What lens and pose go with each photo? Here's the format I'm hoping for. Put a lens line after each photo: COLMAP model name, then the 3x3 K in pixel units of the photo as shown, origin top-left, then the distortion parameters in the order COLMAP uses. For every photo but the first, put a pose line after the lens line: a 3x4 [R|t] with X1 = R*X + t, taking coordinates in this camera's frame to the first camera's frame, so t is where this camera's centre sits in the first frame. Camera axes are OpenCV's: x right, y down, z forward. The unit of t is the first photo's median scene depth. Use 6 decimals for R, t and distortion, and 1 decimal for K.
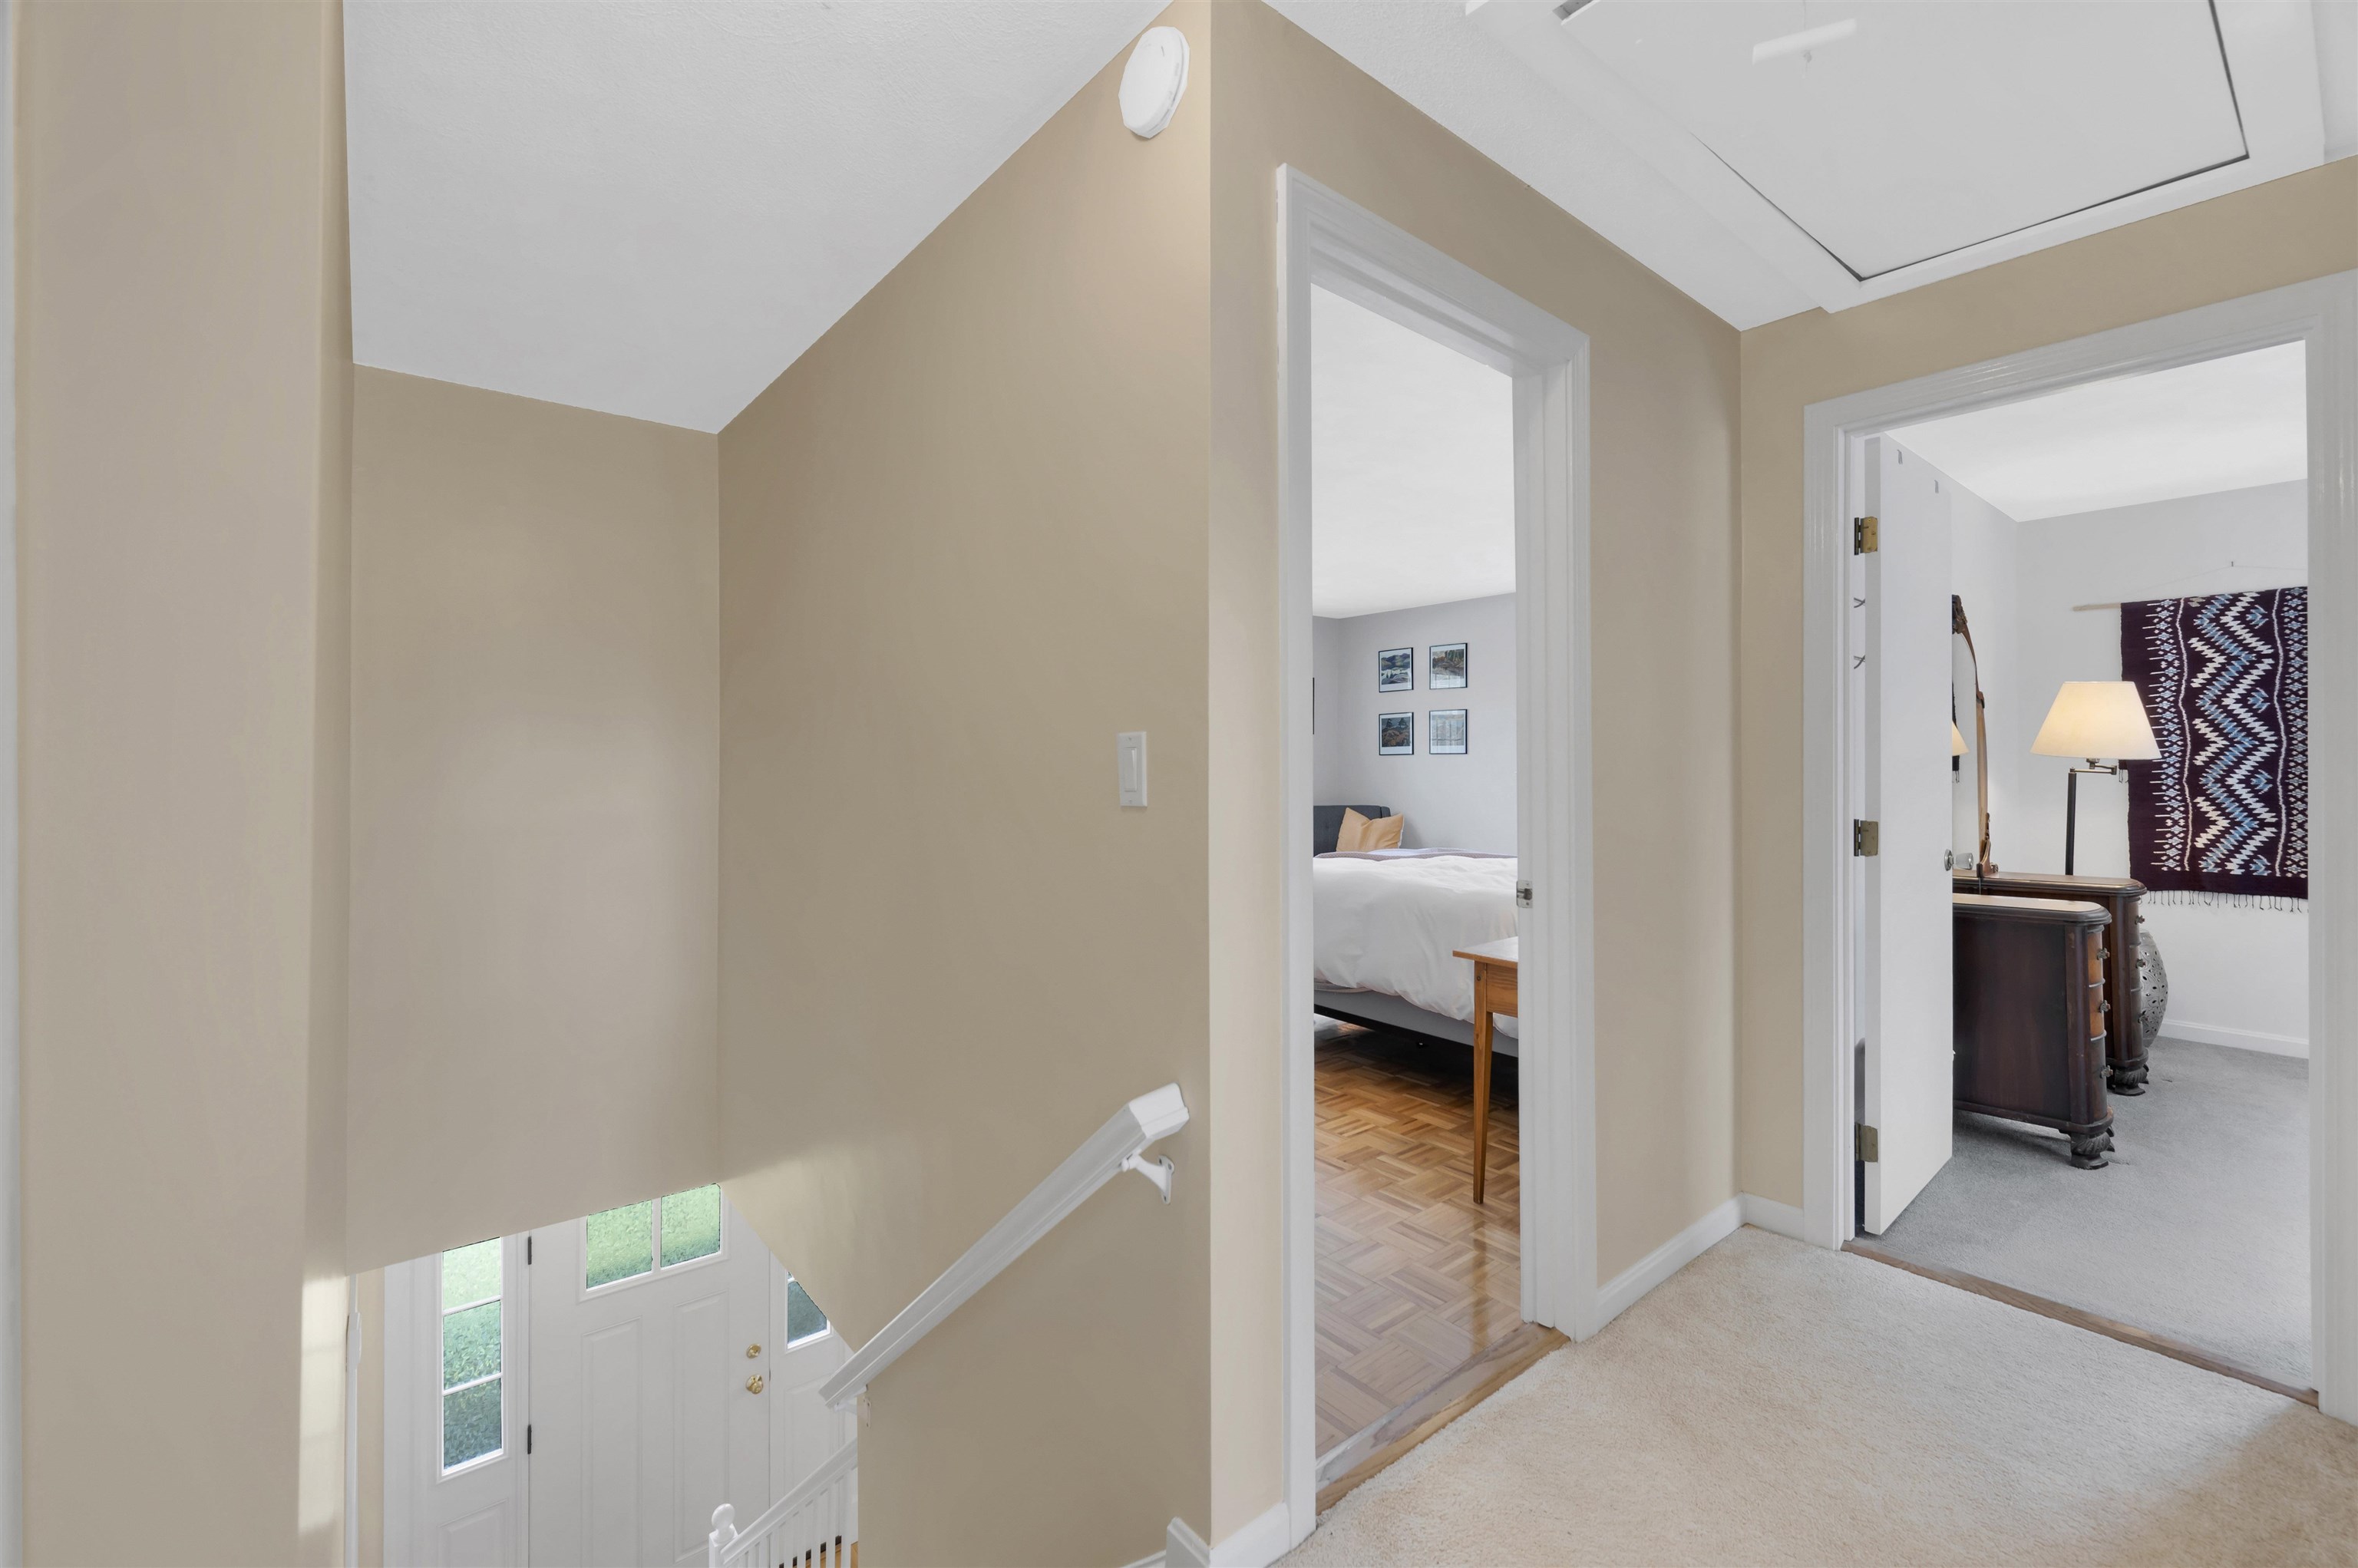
lens RADIAL K [[974.2, 0, 1180.4], [0, 974.2, 758.8], [0, 0, 1]] dist [-0.000376, 0.000004]
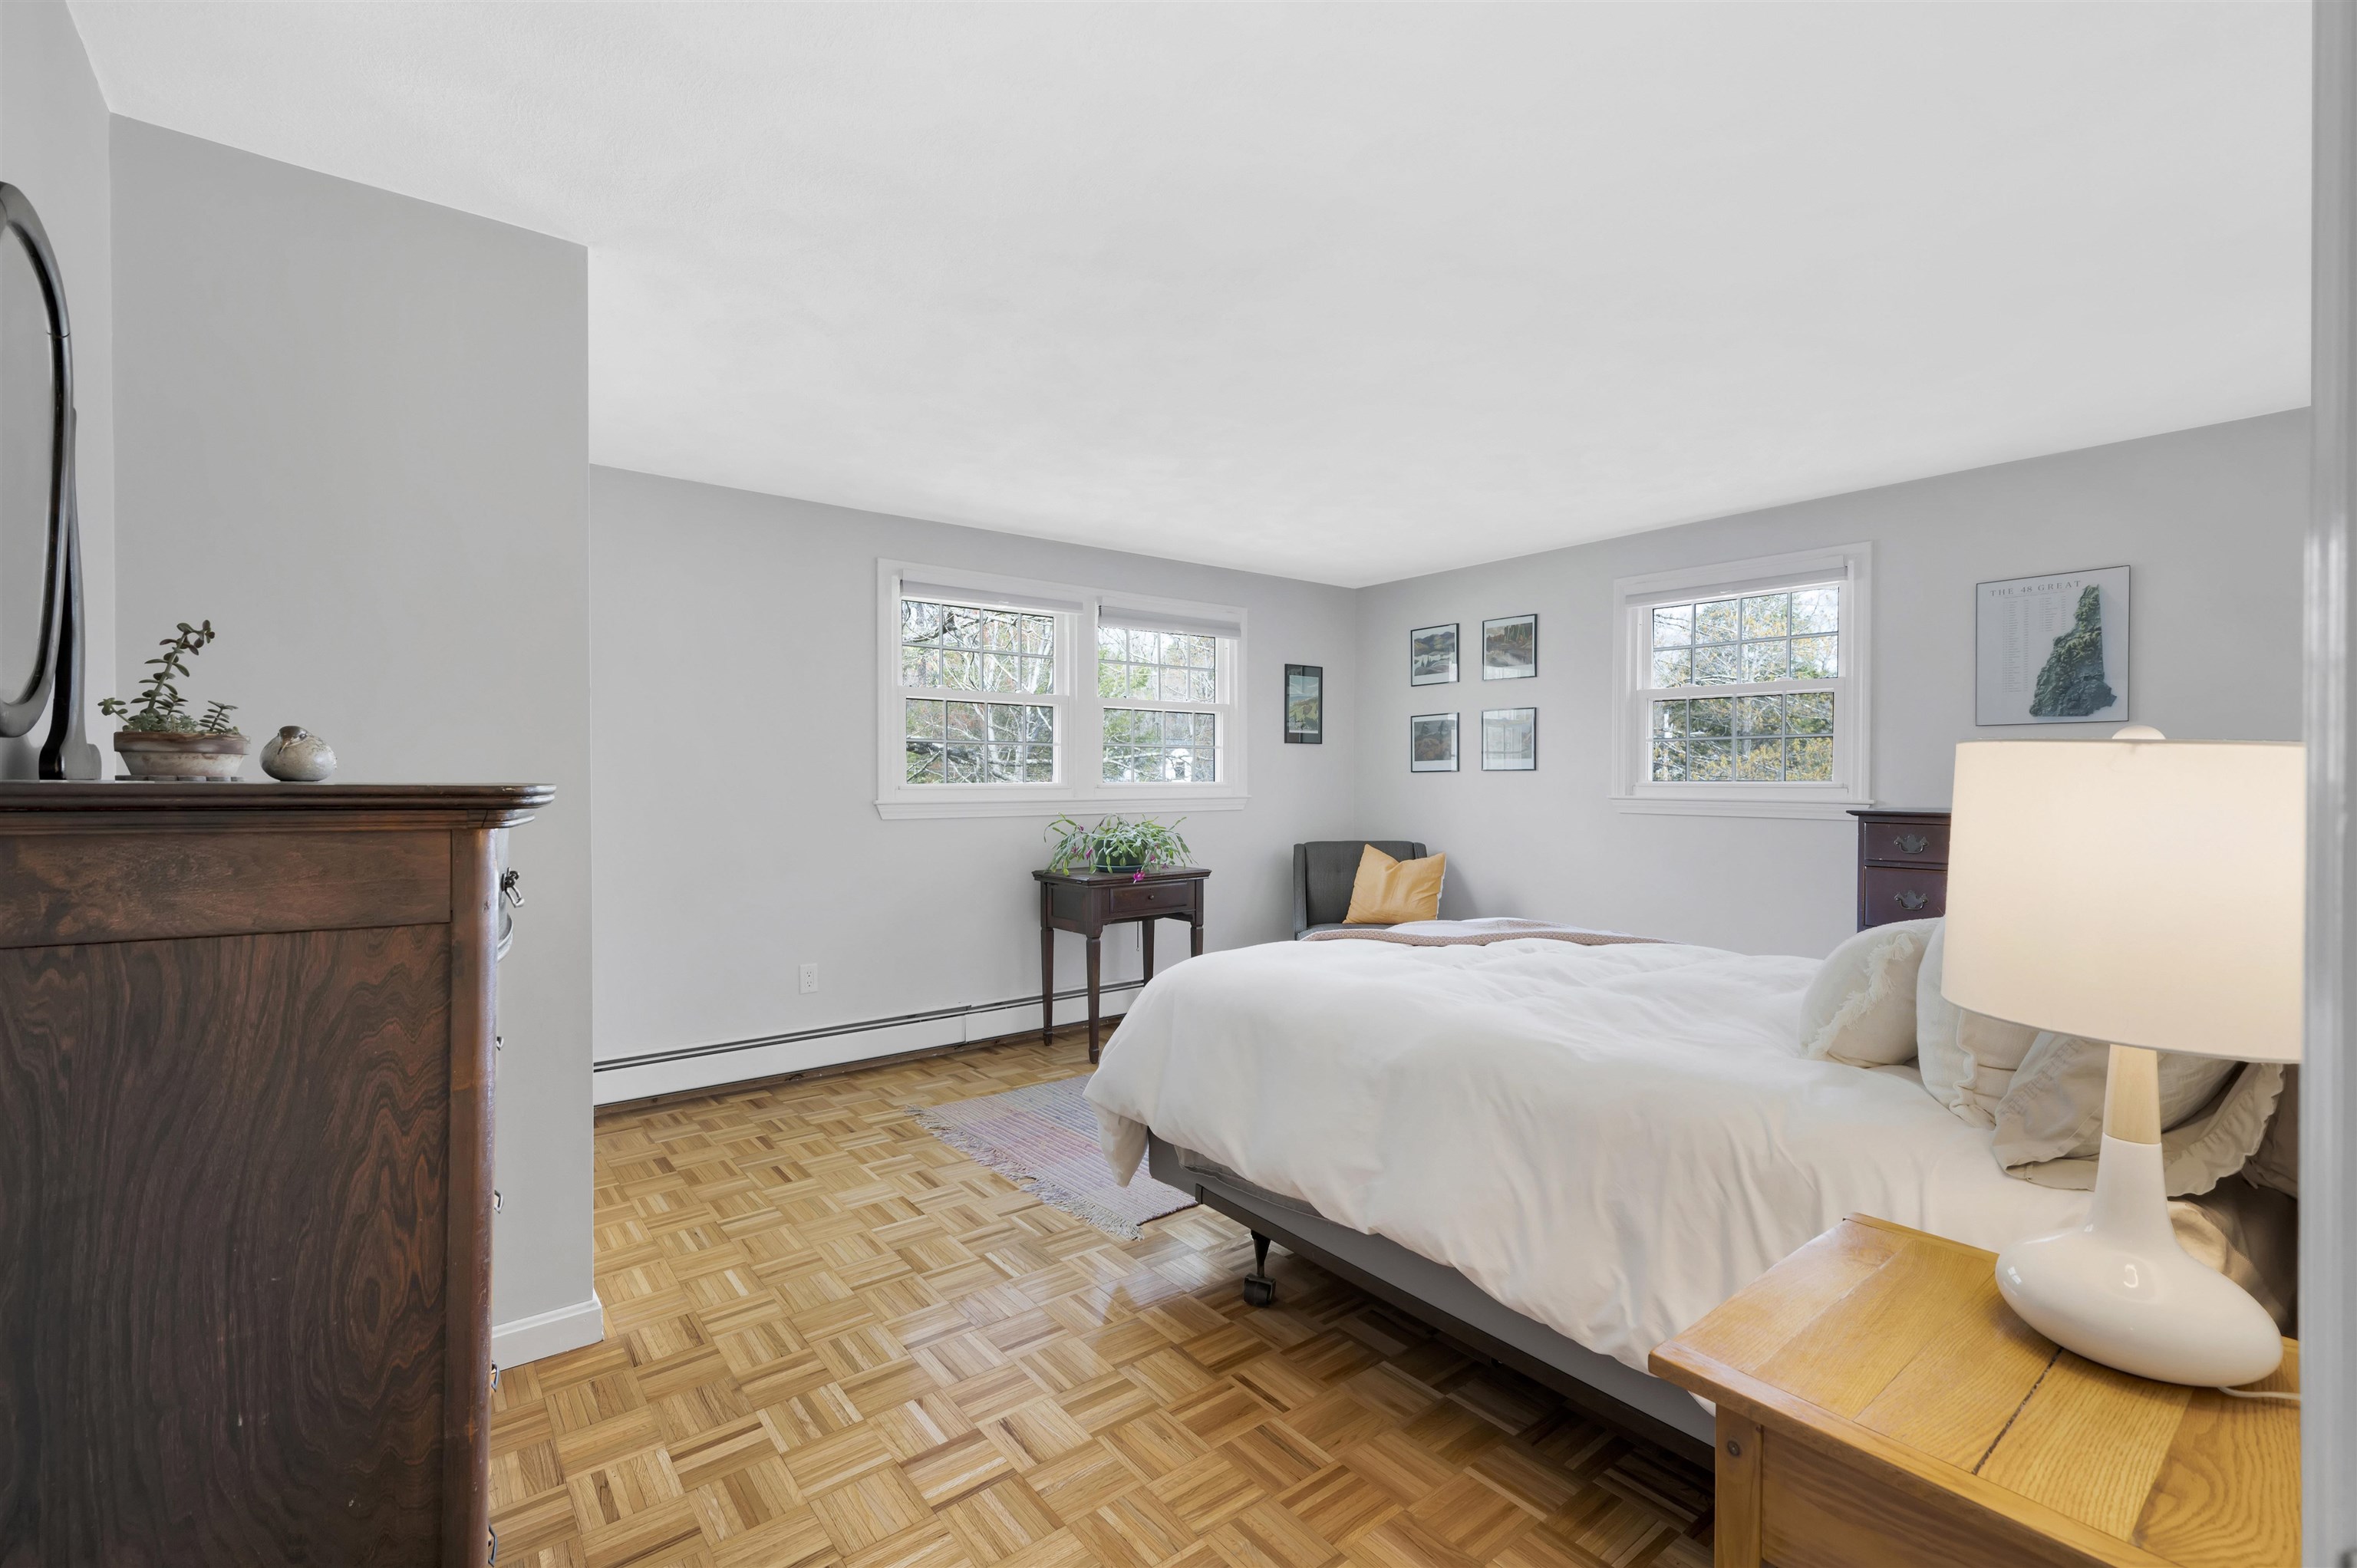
lens RADIAL K [[1017.4, 0, 1149.0], [0, 1017.4, 781.7], [0, 0, 1]] dist [-0.000008, 0.000033]
pose [[0.998816, 0.001513, -0.048626, 0.037352], [-0.001284, 0.999988, 0.004755, 0.000126], [0.048632, -0.004687, 0.998806, 0.190077]]
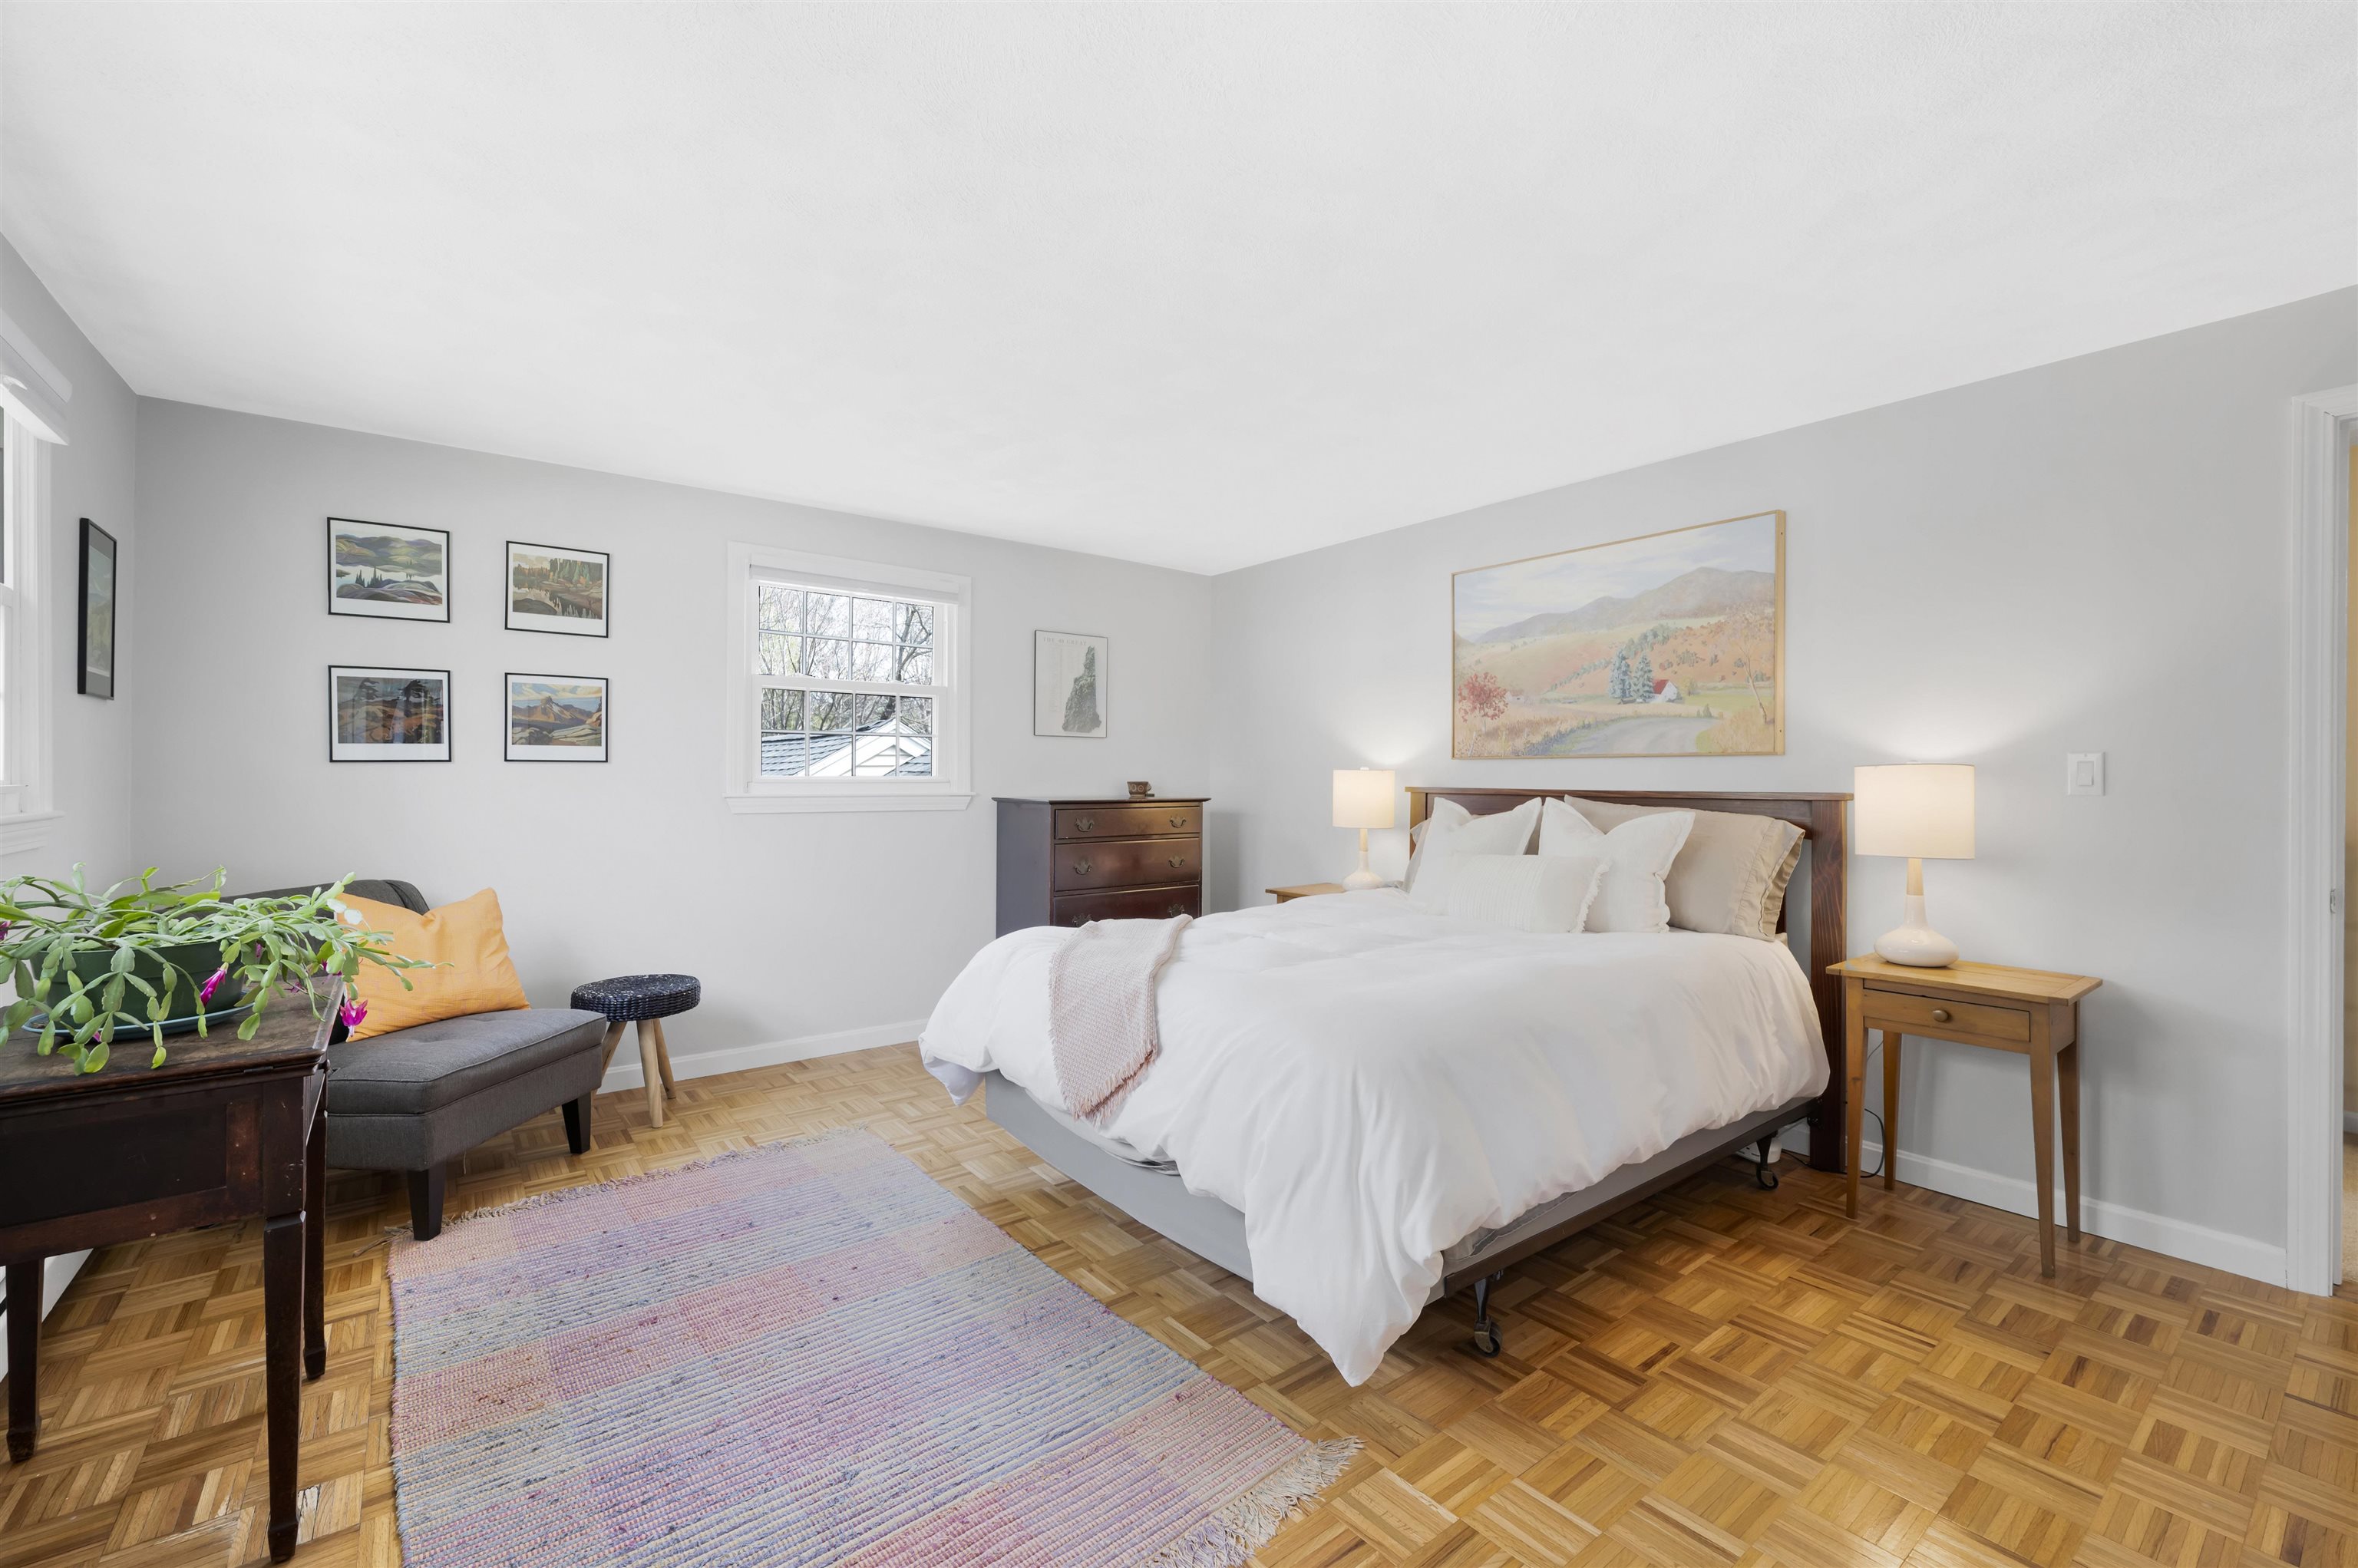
lens RADIAL K [[983.4, 0, 1179.0], [0, 983.4, 784.0], [0, 0, 1]] dist [0.000525, -0.000044]
pose [[0.036569, -0.005281, 0.999317, -0.178836], [-0.002998, 0.999981, 0.005395, 0.002272], [-0.999327, -0.003194, 0.036553, 0.516616]]
